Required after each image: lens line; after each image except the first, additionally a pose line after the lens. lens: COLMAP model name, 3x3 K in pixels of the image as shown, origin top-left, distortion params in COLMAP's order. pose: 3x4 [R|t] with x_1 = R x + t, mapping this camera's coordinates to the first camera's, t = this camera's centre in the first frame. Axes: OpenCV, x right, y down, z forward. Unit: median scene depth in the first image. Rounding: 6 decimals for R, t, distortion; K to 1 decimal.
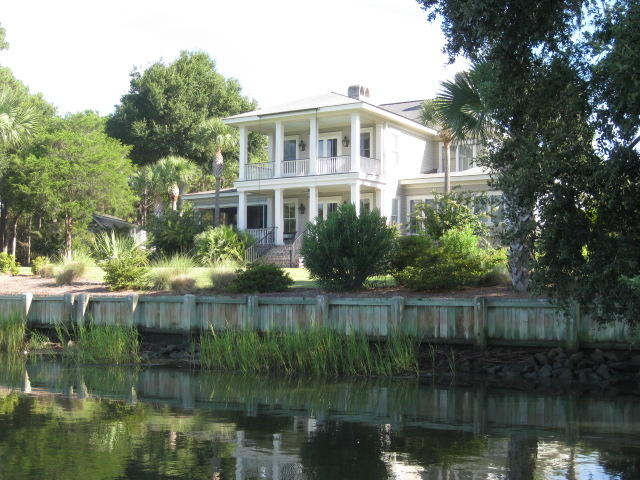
lens RADIAL K [[869.2, 0, 319.4], [0, 869.2, 239.9], [0, 0, 1]] dist [-0.210238, 0.000000]
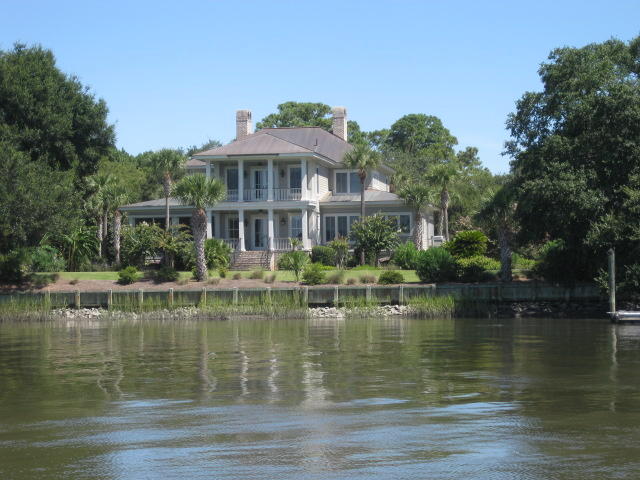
lens RADIAL K [[1514.7, 0, 321.0], [0, 1514.7, 239.1], [0, 0, 1]] dist [-0.049638, 0.000000]
pose [[0.927729, -0.009239, 0.373139, -0.811542], [-0.001742, 0.999576, 0.029081, -0.081797], [-0.373249, -0.027630, 0.927320, -1.237012]]
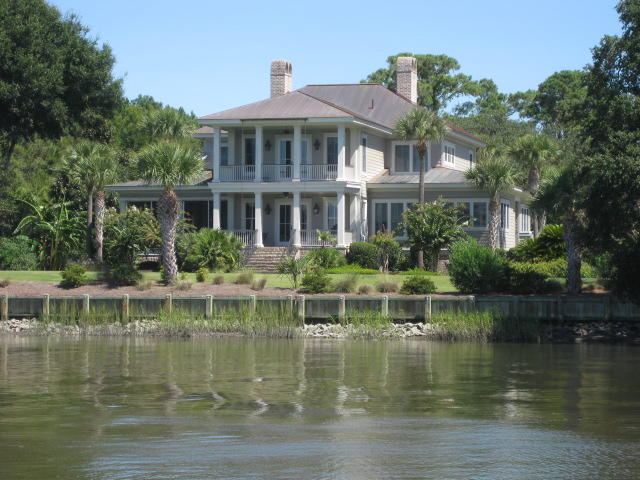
lens RADIAL K [[1956.2, 0, 321.8], [0, 1956.2, 240.2], [0, 0, 1]] dist [0.081315, 0.000000]
pose [[0.959123, 0.004899, 0.282948, -0.624878], [-0.014887, 0.999339, 0.033160, -0.079587], [-0.282599, -0.036017, 0.958562, -1.227359]]
